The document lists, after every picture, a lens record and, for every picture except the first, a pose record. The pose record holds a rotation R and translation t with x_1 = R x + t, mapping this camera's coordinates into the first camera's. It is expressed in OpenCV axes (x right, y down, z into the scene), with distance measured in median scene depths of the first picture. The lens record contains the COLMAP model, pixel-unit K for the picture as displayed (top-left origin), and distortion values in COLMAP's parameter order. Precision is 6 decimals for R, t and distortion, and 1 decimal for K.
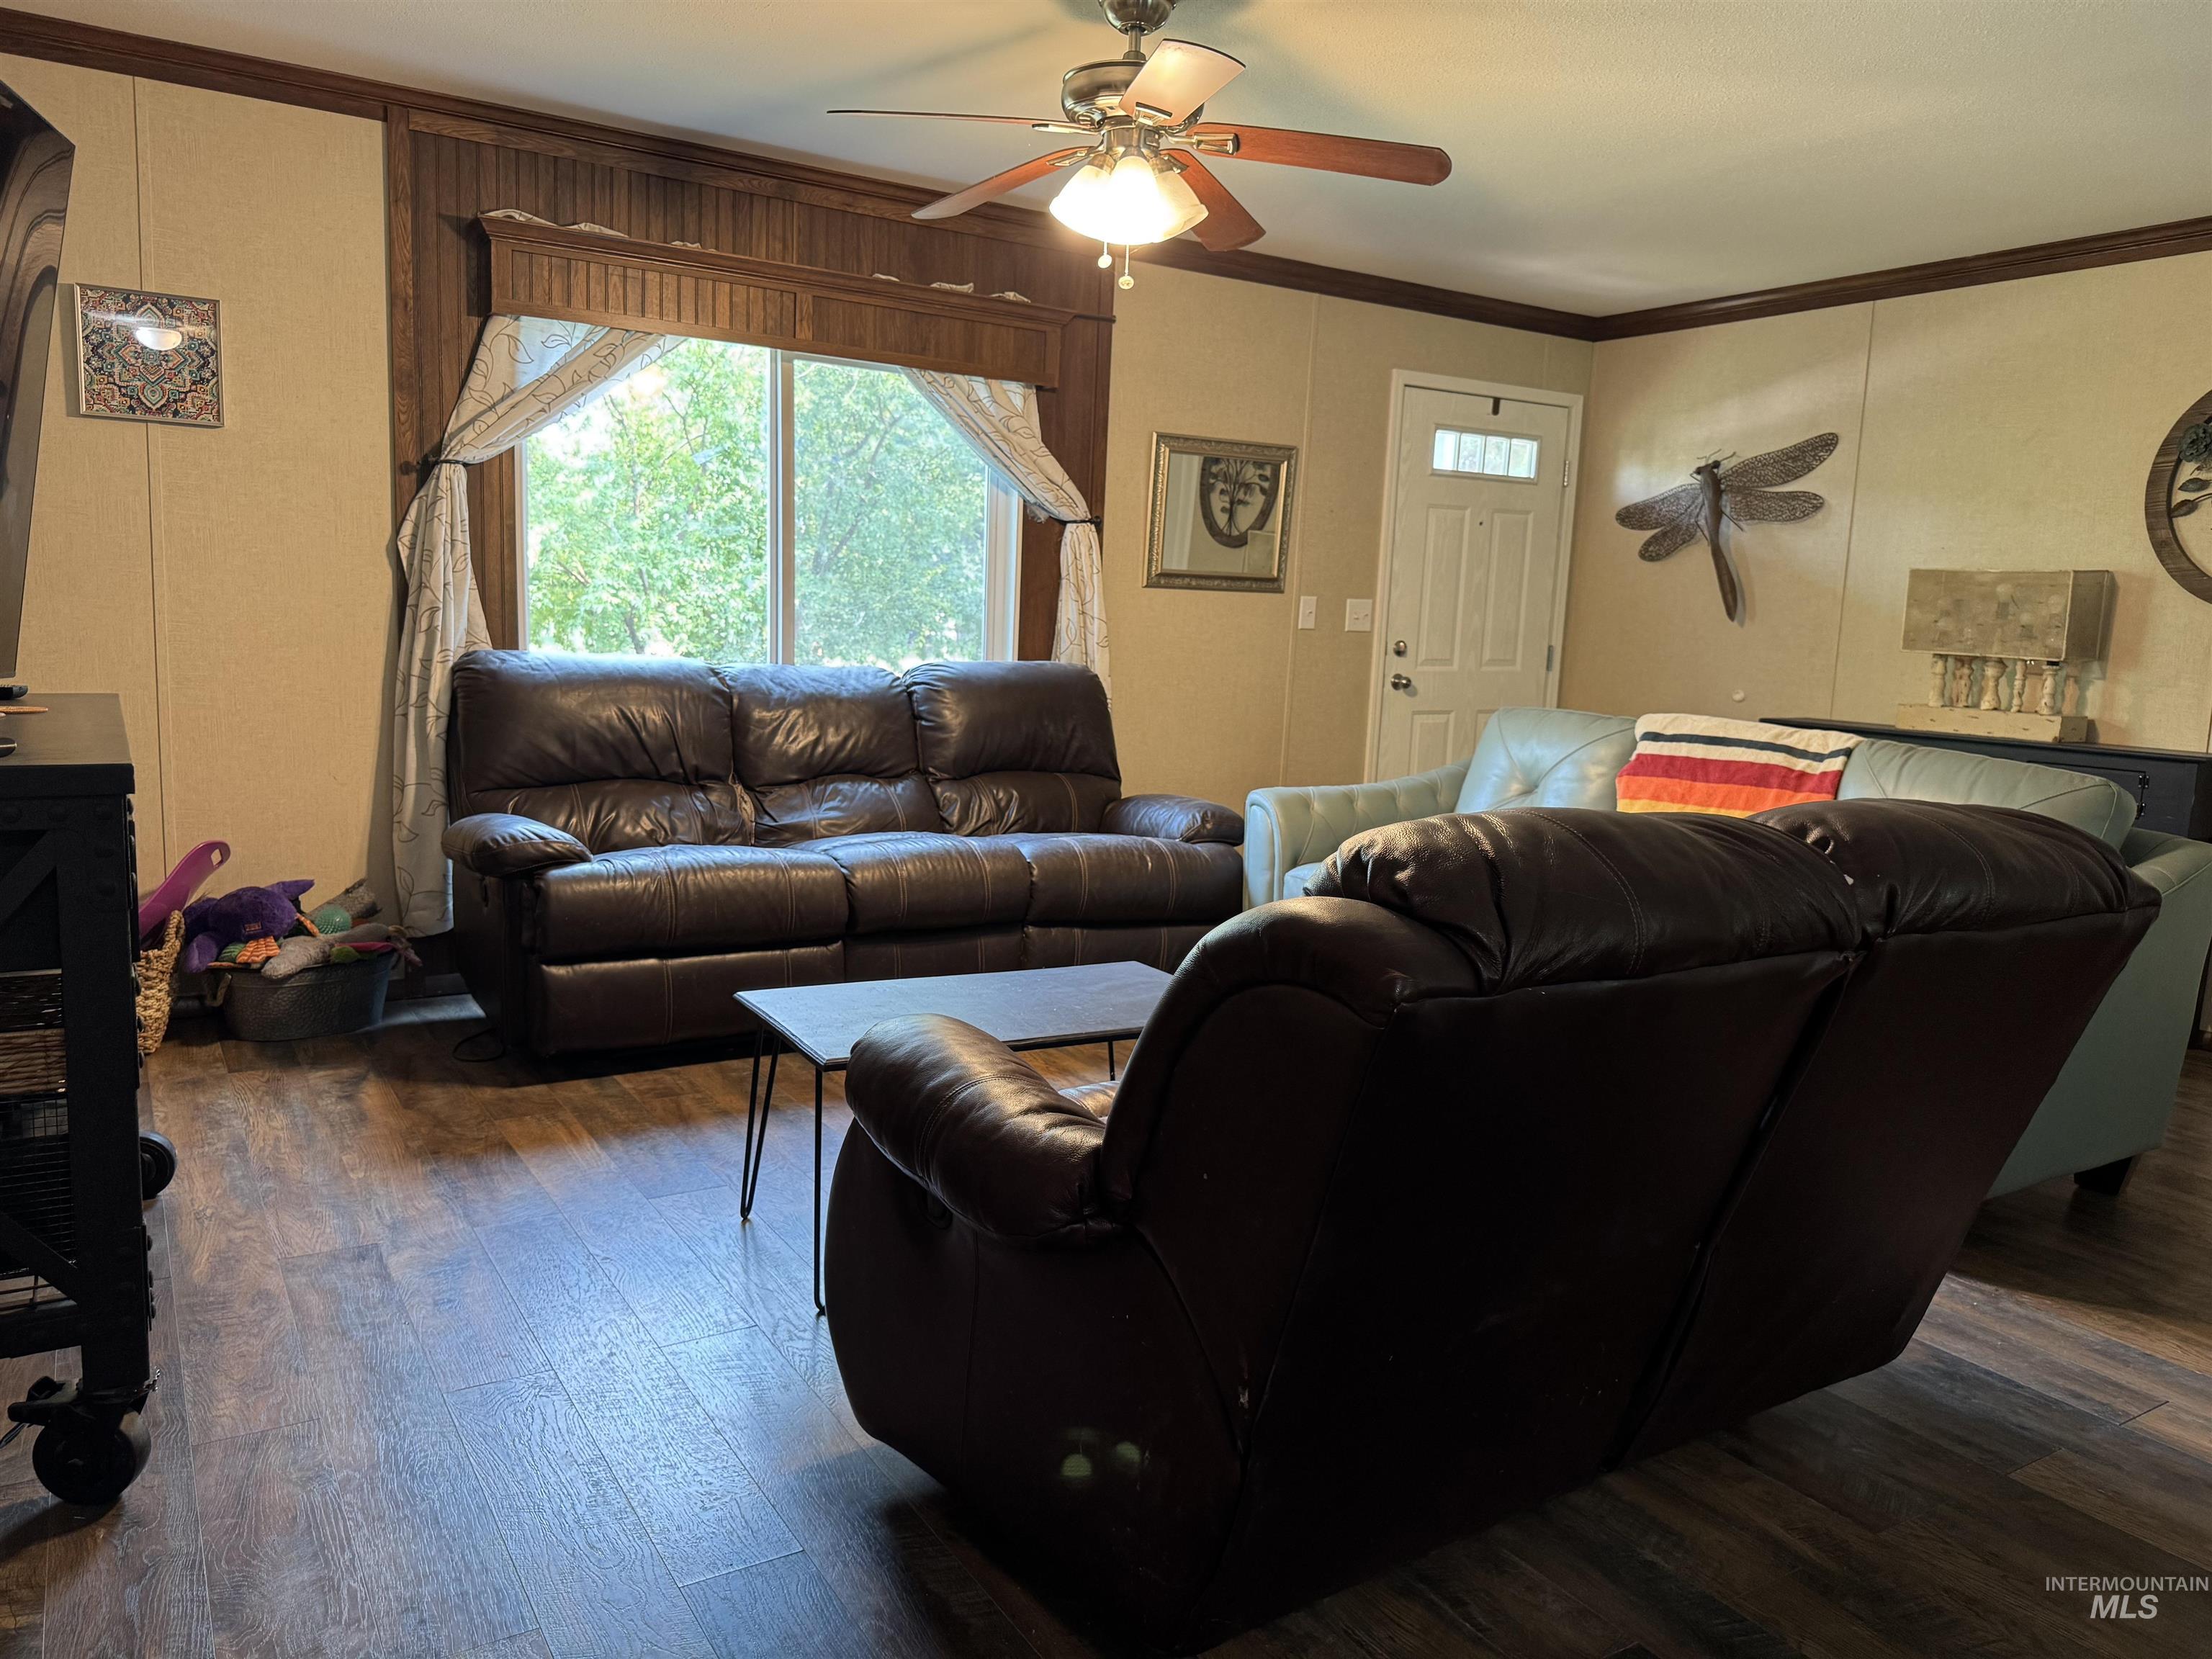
lens RADIAL K [[1571.7, 0, 1110.1], [0, 1571.7, 833.9], [0, 0, 1]] dist [0.037687, -0.044717]
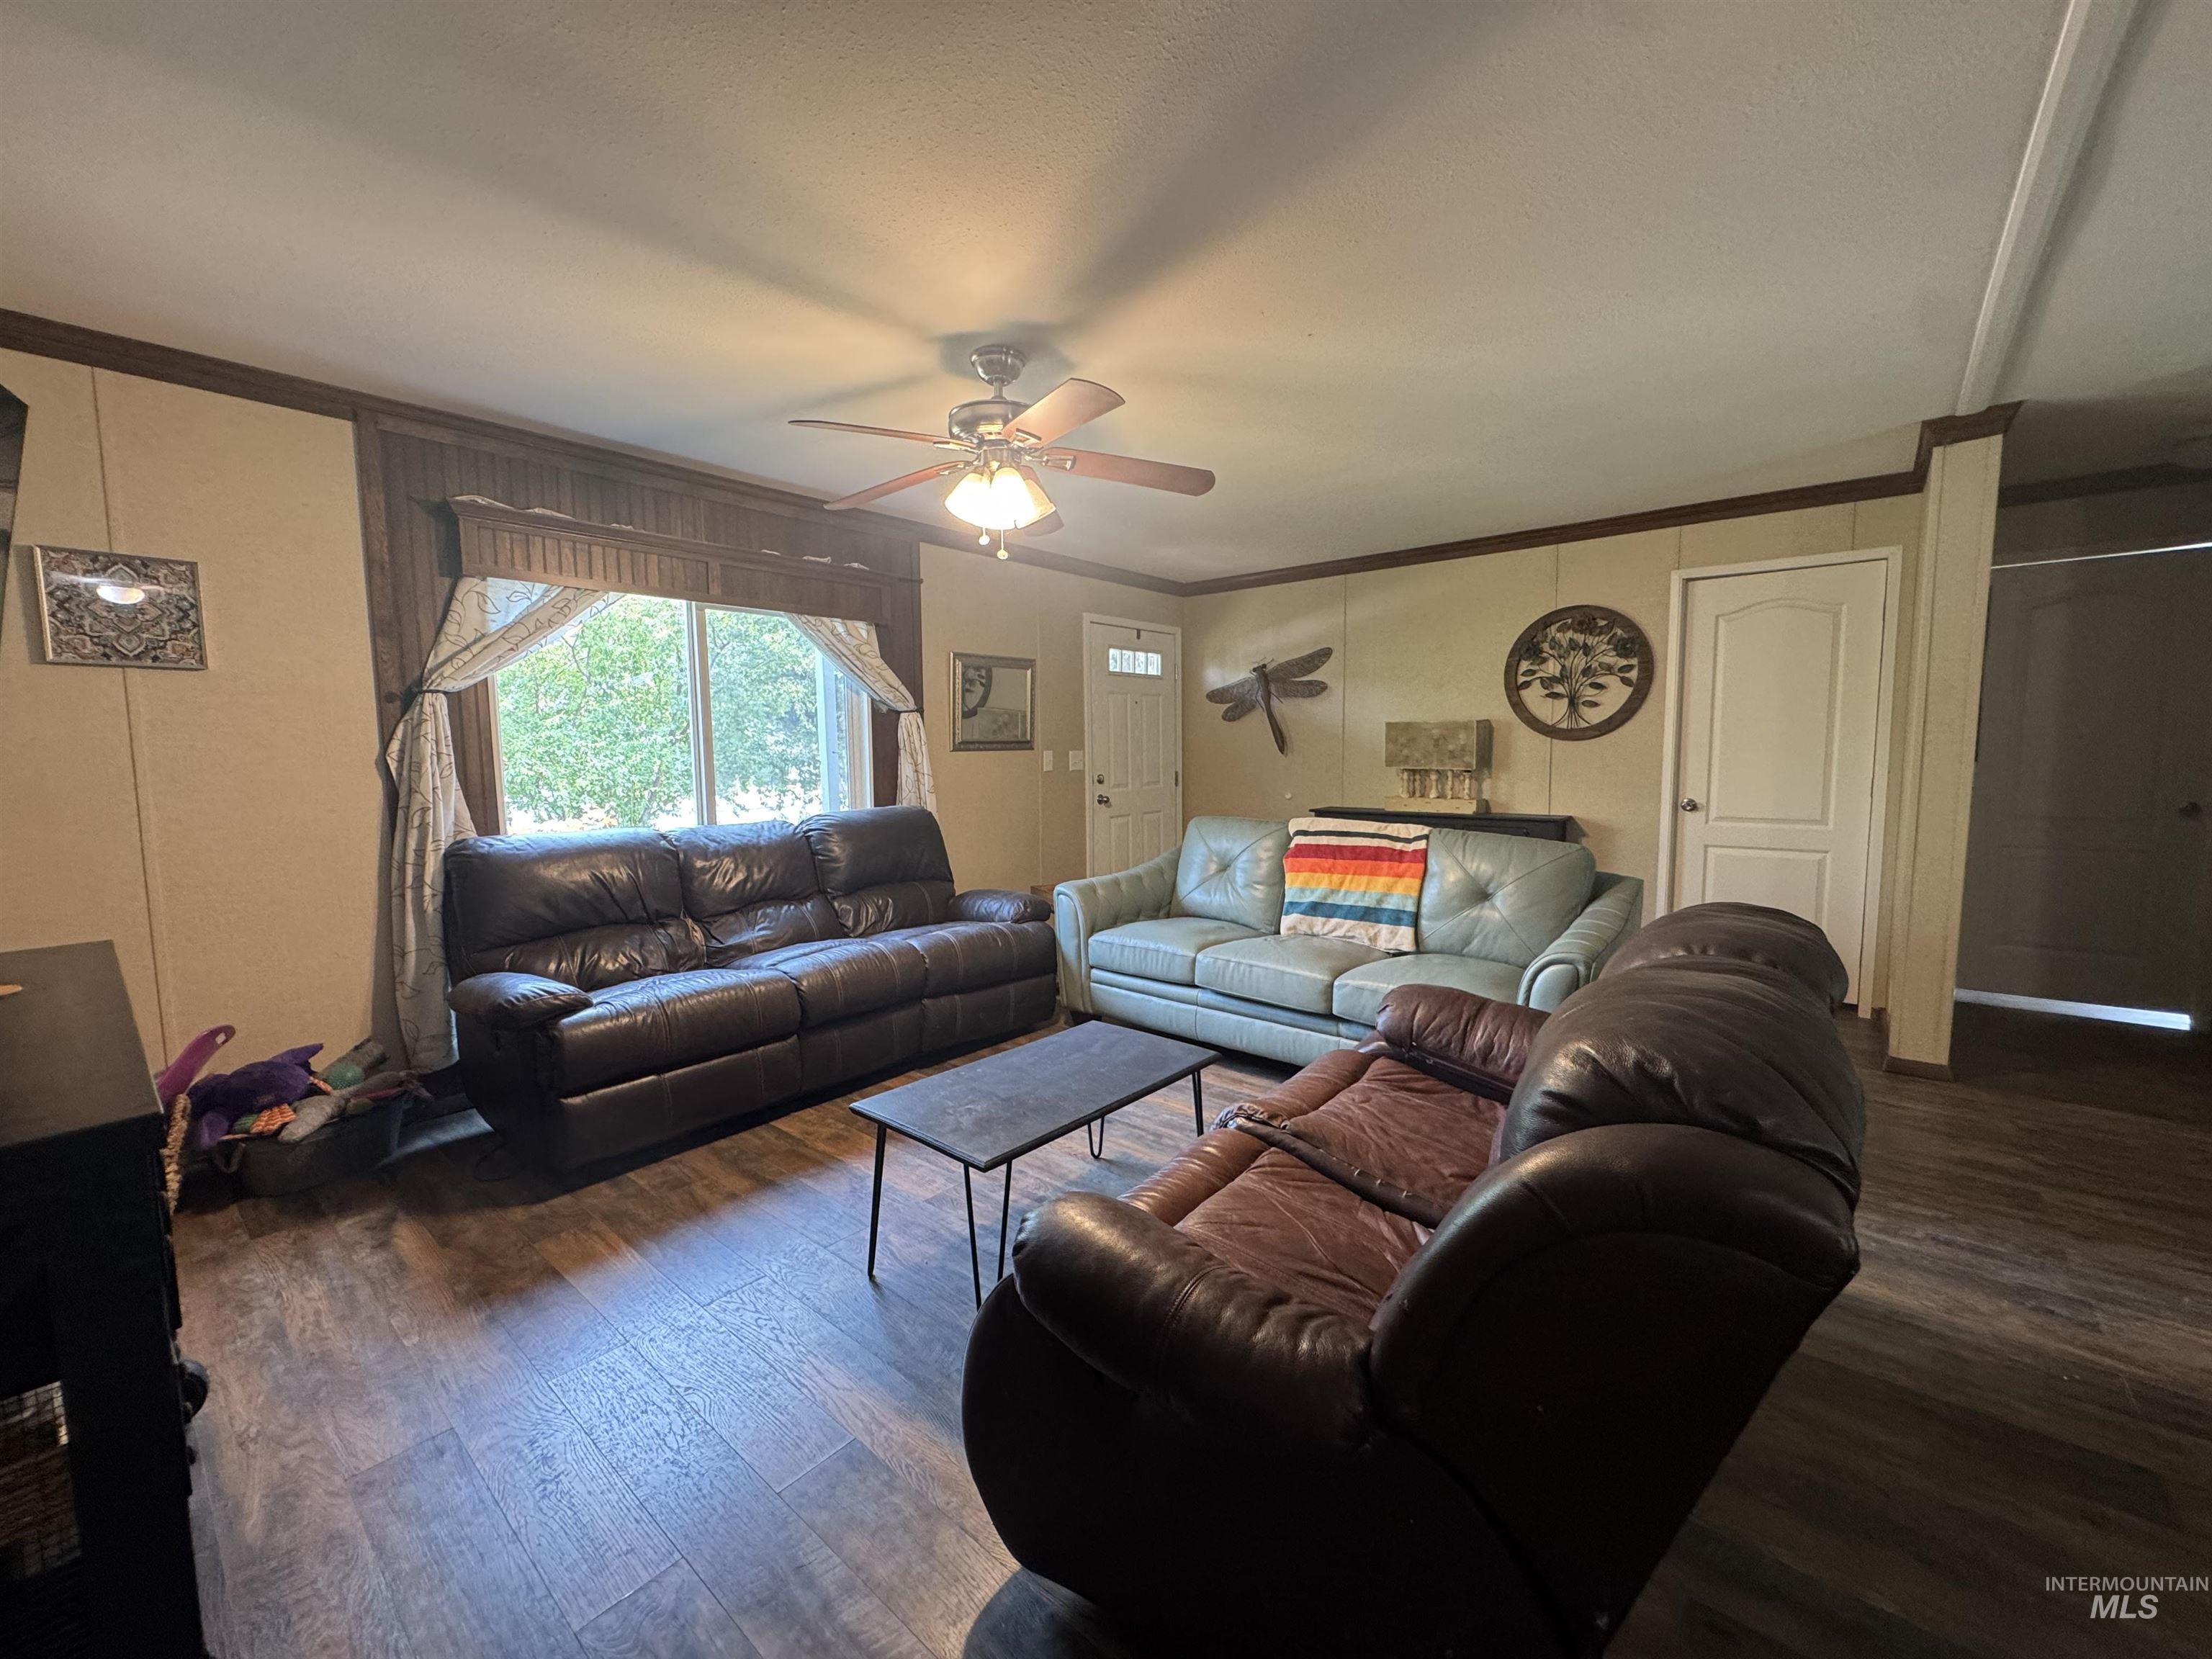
lens RADIAL K [[882.5, 0, 1110.0], [0, 882.5, 828.1], [0, 0, 1]] dist [-0.004756, 0.001867]
pose [[0.952192, -0.077230, 0.295577, -0.120246], [0.090295, 0.995439, -0.030789, -0.057225], [-0.291851, 0.056006, 0.954823, 0.182301]]
